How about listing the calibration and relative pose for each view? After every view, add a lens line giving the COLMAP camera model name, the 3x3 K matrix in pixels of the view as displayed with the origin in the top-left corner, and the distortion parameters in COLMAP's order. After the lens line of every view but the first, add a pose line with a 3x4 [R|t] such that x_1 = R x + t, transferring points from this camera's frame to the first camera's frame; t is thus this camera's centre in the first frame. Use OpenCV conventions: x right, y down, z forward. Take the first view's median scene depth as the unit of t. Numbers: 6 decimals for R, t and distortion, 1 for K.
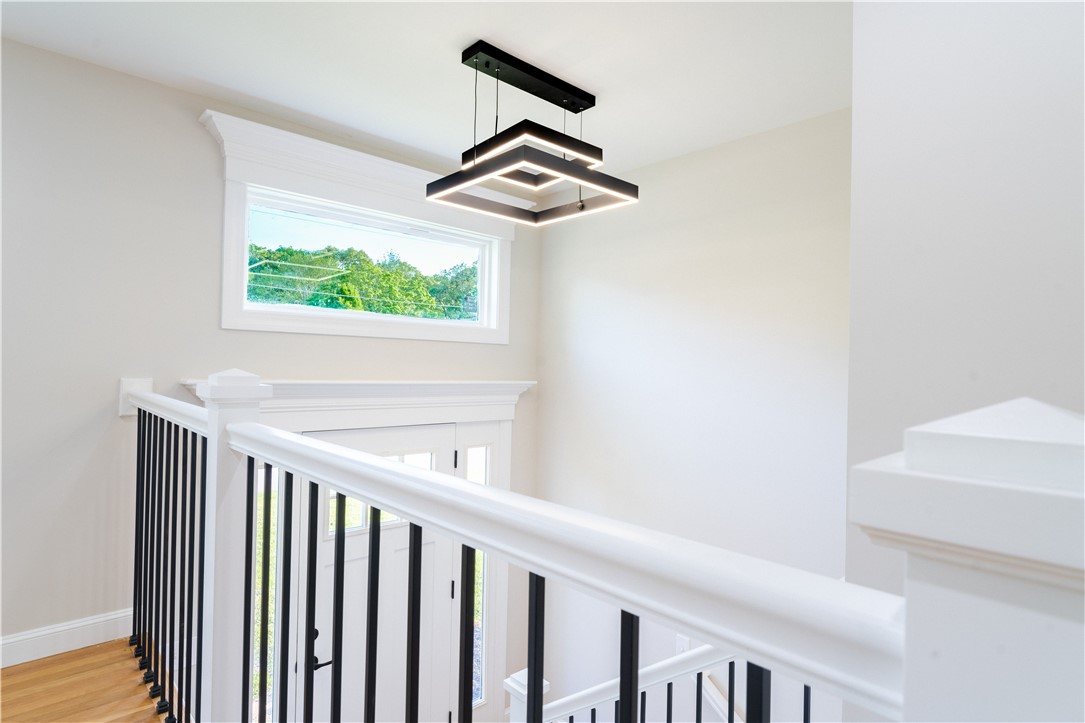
lens RADIAL K [[608.4, 0, 542.5], [0, 608.4, 361.5], [0, 0, 1]] dist [-0.003589, -0.000627]
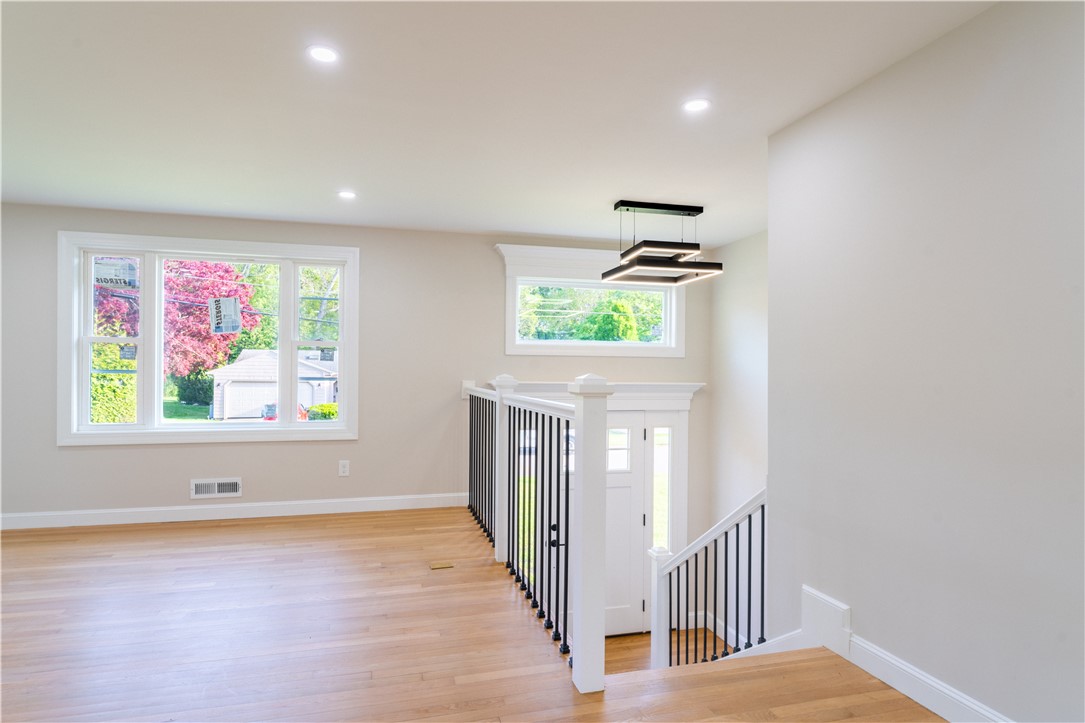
lens RADIAL K [[528.9, 0, 542.5], [0, 528.9, 361.5], [0, 0, 1]] dist [-0.048862, 0.000169]
pose [[0.907149, -0.024996, -0.420067, 0.307830], [0.017154, 0.999601, -0.022438, 0.006459], [0.420460, 0.013149, 0.907216, -0.512245]]
